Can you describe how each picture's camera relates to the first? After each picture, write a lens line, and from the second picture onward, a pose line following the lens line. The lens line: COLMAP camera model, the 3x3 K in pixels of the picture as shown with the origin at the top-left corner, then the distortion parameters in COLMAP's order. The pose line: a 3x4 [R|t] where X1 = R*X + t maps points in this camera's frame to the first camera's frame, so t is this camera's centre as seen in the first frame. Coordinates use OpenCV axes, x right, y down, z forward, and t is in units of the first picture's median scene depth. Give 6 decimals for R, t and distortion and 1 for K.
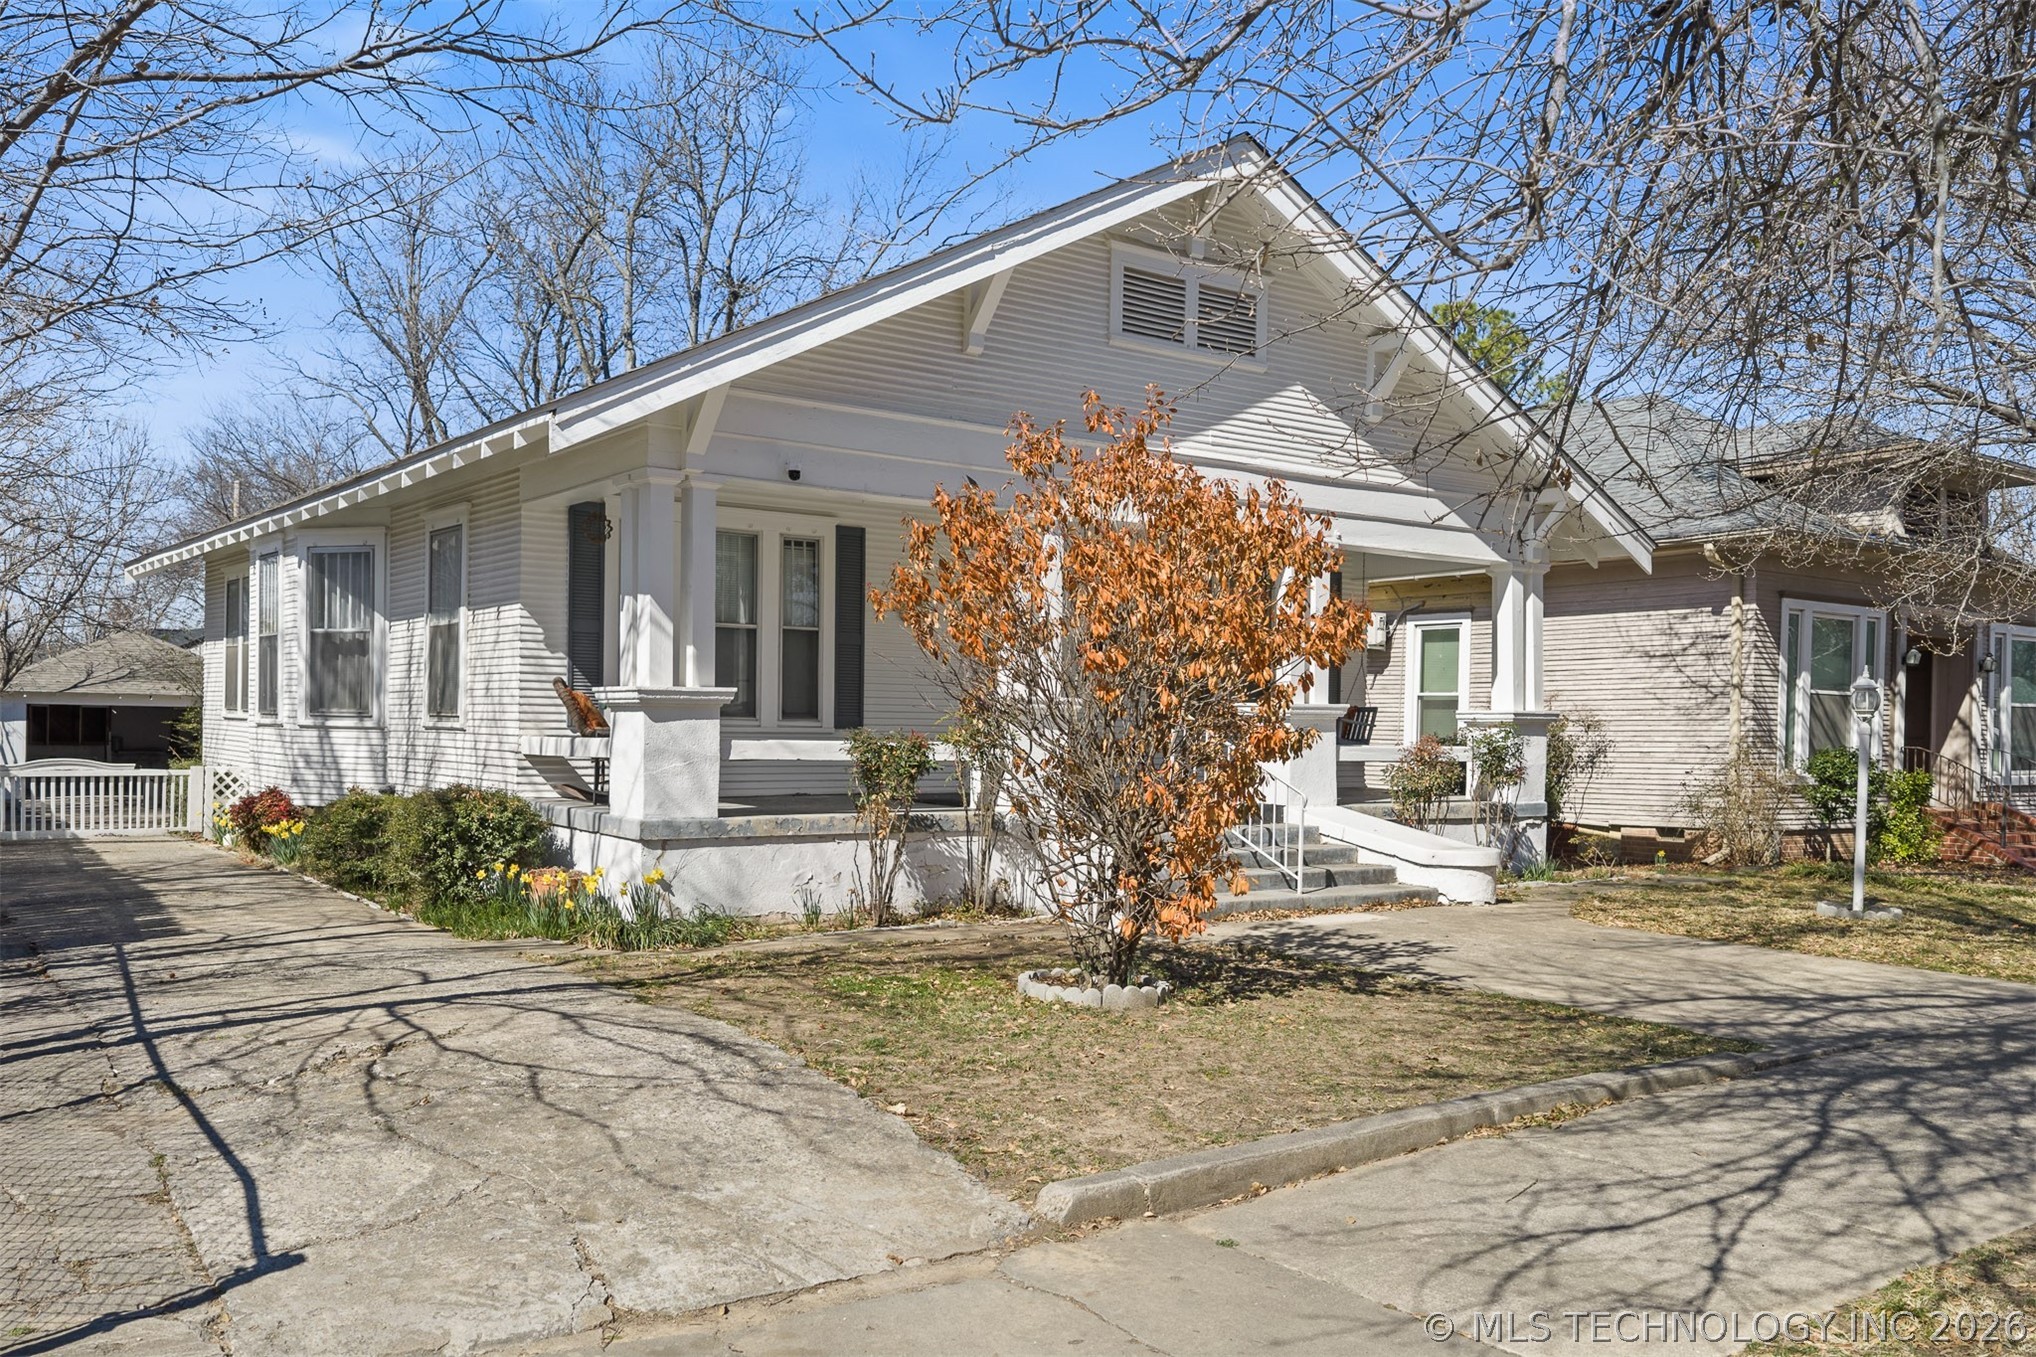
lens RADIAL K [[1751.3, 0, 1026.3], [0, 1751.3, 739.9], [0, 0, 1]] dist [-0.003240, -0.006037]
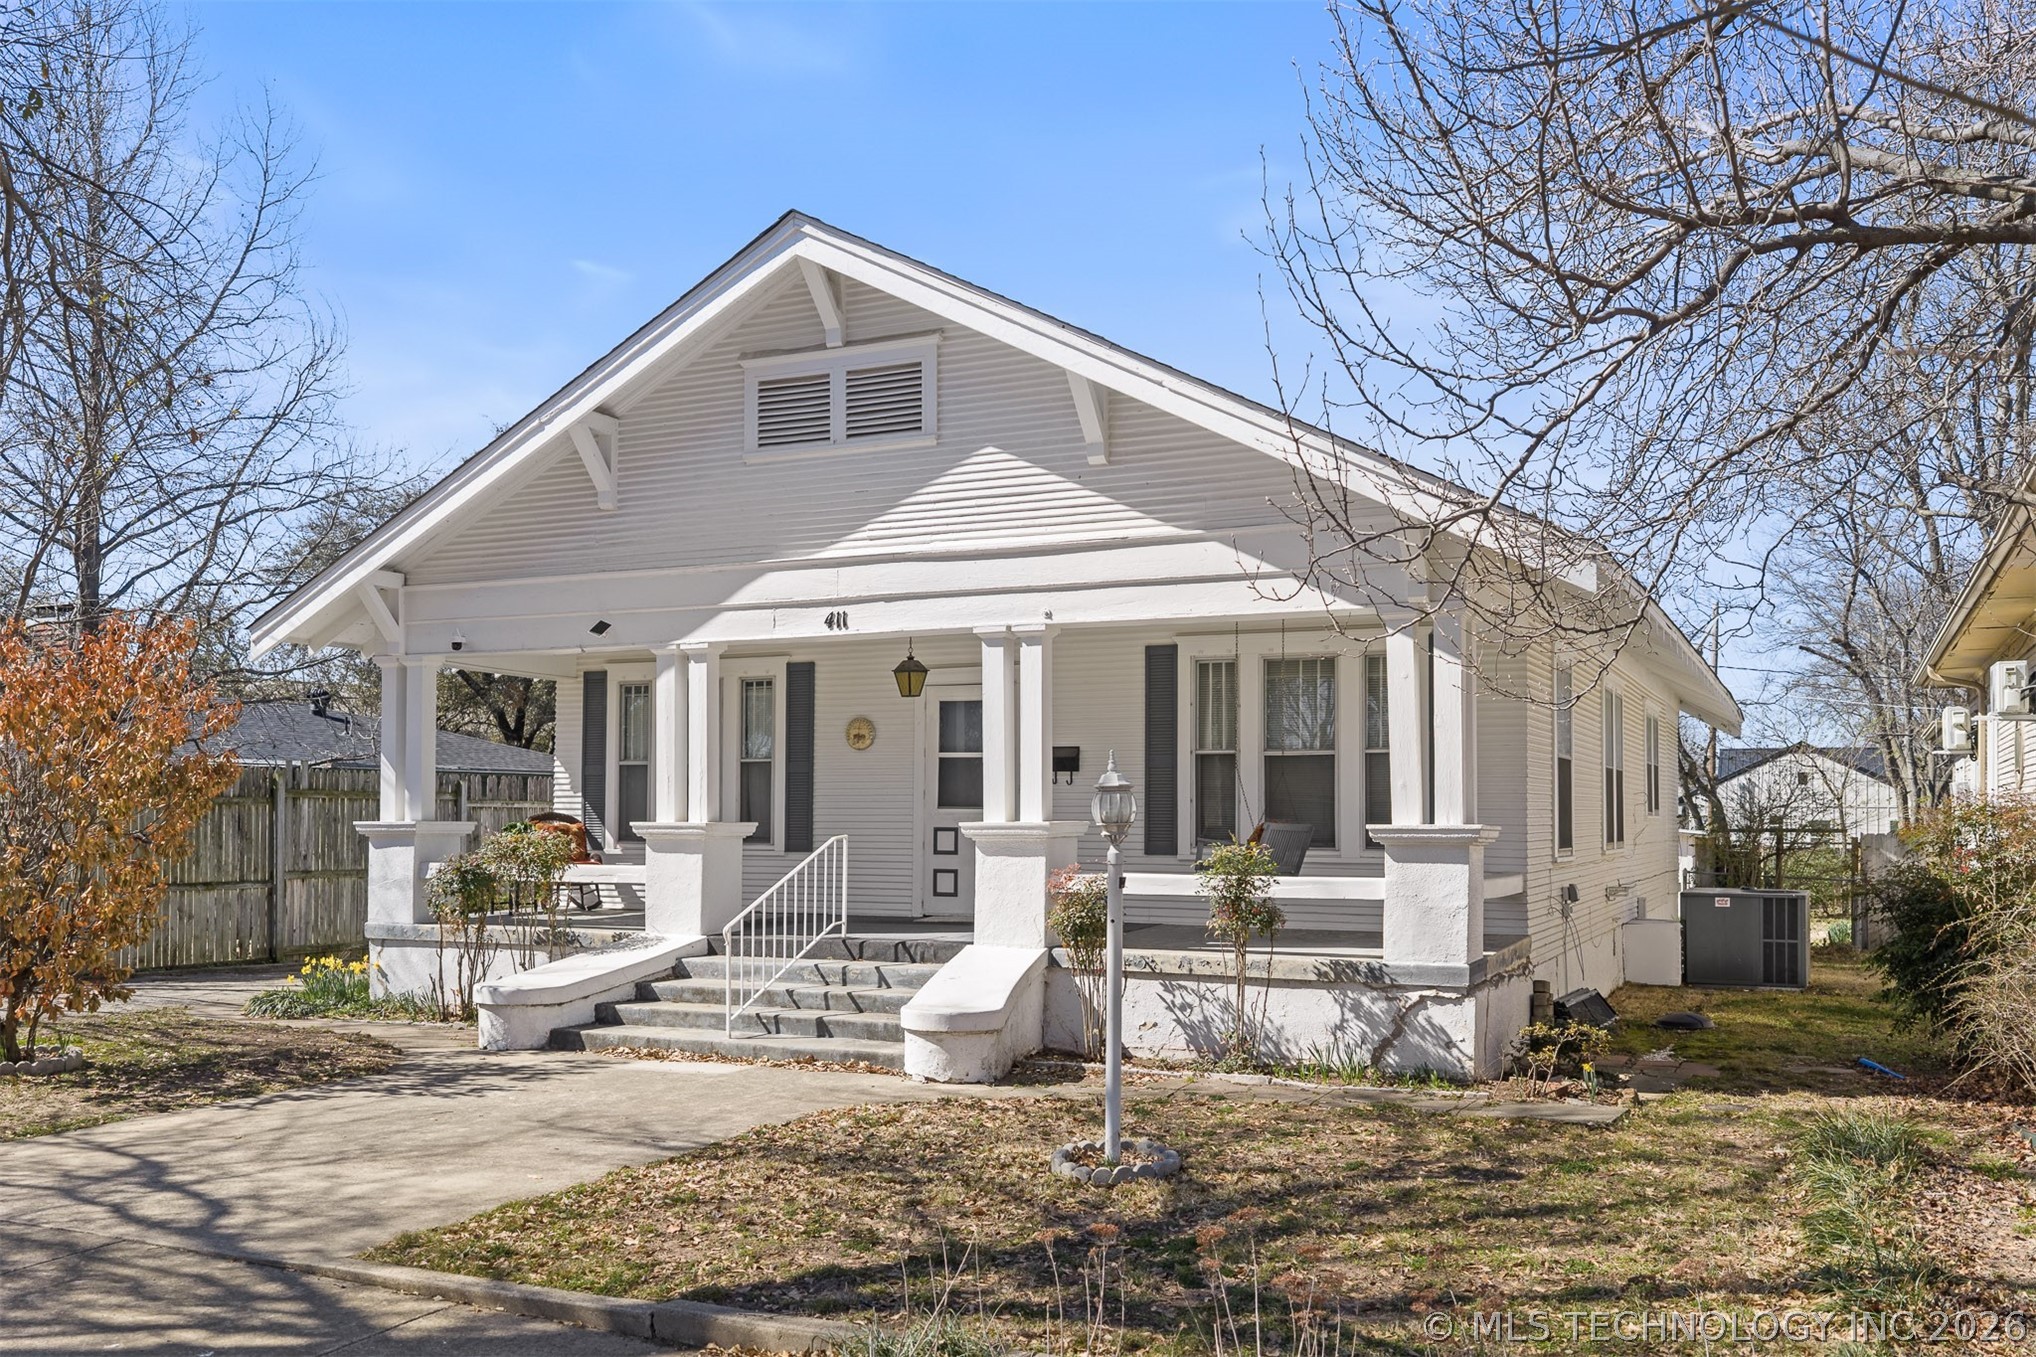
lens RADIAL K [[1751.3, 0, 1026.3], [0, 1751.3, 739.9], [0, 0, 1]] dist [-0.003240, -0.006037]
pose [[0.470115, -0.055114, -0.880883, 0.914135], [-0.002768, 0.997951, -0.063916, -0.006877], [0.882601, 0.032486, 0.468999, 0.631621]]
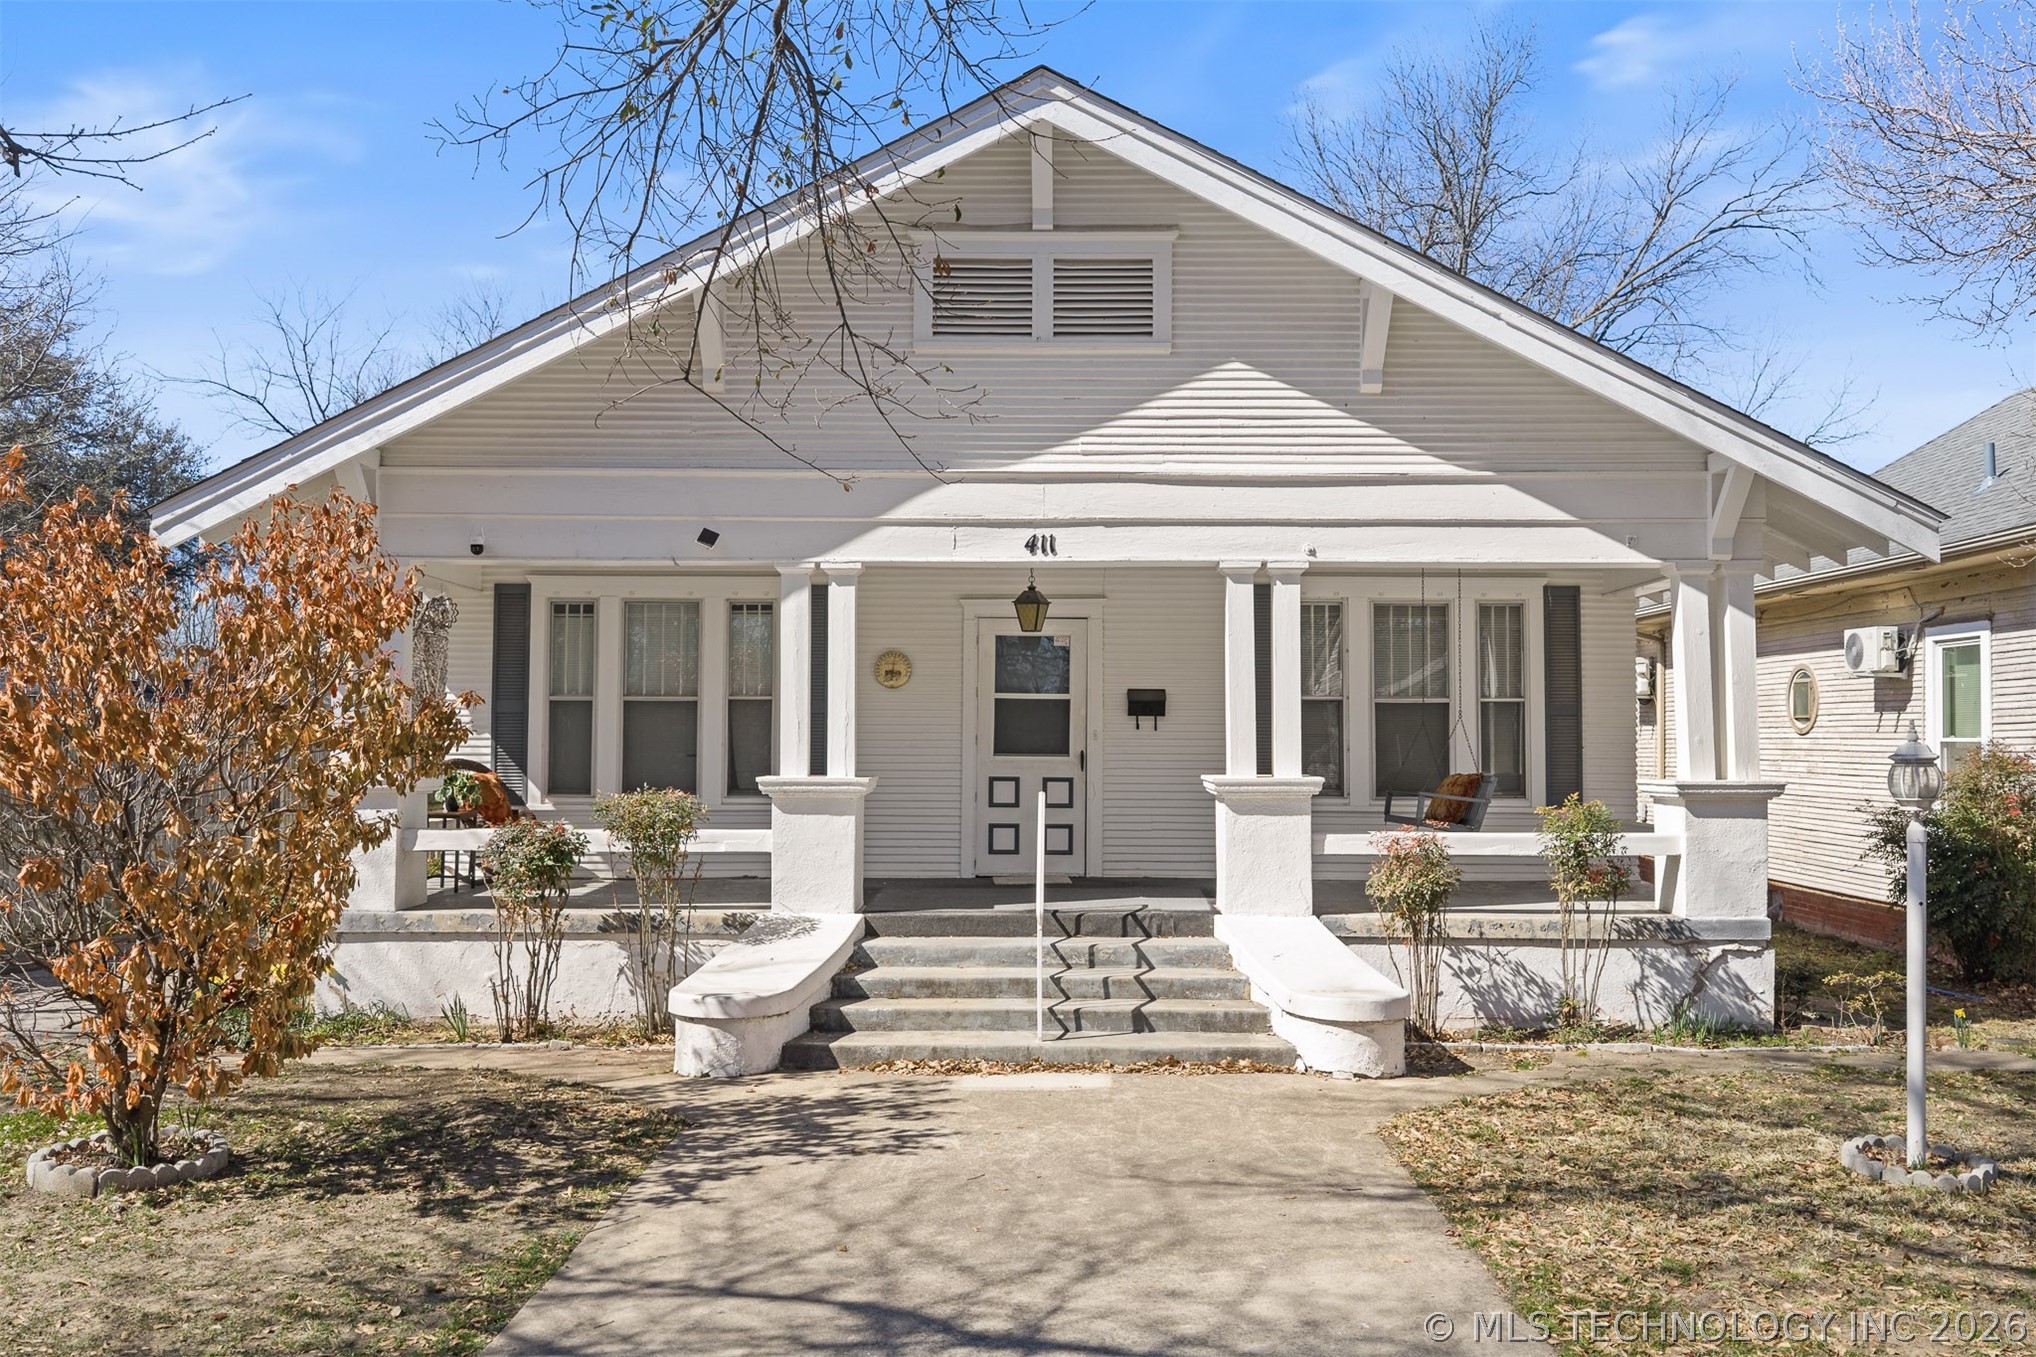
lens RADIAL K [[1721.8, 0, 1012.7], [0, 1721.8, 651.1], [0, 0, 1]] dist [-0.002393, -0.005028]
pose [[0.801568, -0.043753, -0.596300, 0.528521], [0.004588, 0.997740, -0.067042, -0.026462], [0.597886, 0.051003, 0.799957, 0.349976]]
